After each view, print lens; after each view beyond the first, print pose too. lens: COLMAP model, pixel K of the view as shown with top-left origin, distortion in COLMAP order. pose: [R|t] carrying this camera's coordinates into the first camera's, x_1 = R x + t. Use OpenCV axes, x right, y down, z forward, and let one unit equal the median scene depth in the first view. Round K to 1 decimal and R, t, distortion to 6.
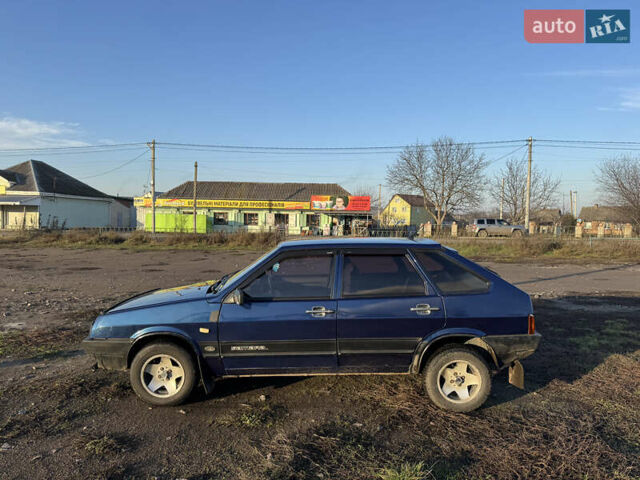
lens RADIAL K [[467.2, 0, 322.7], [0, 467.2, 240.8], [0, 0, 1]] dist [0.056345, -0.105954]
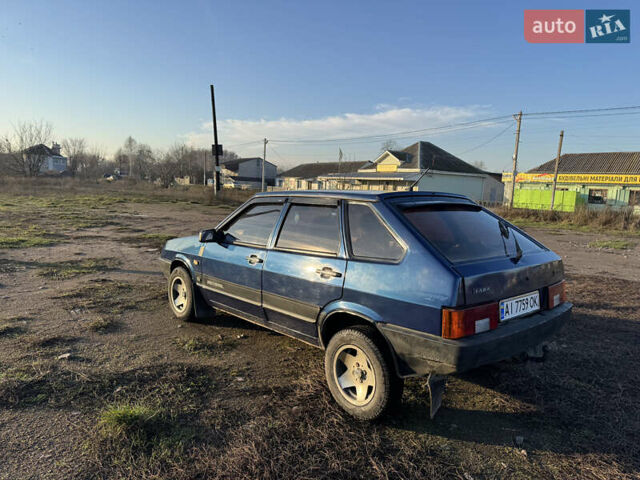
lens RADIAL K [[467.2, 0, 322.7], [0, 467.2, 240.8], [0, 0, 1]] dist [0.056345, -0.105954]
pose [[0.653813, 0.094504, -0.750731, 0.110429], [-0.063175, 0.995523, 0.070300, 0.004962], [0.754014, 0.001465, 0.656857, 0.064665]]
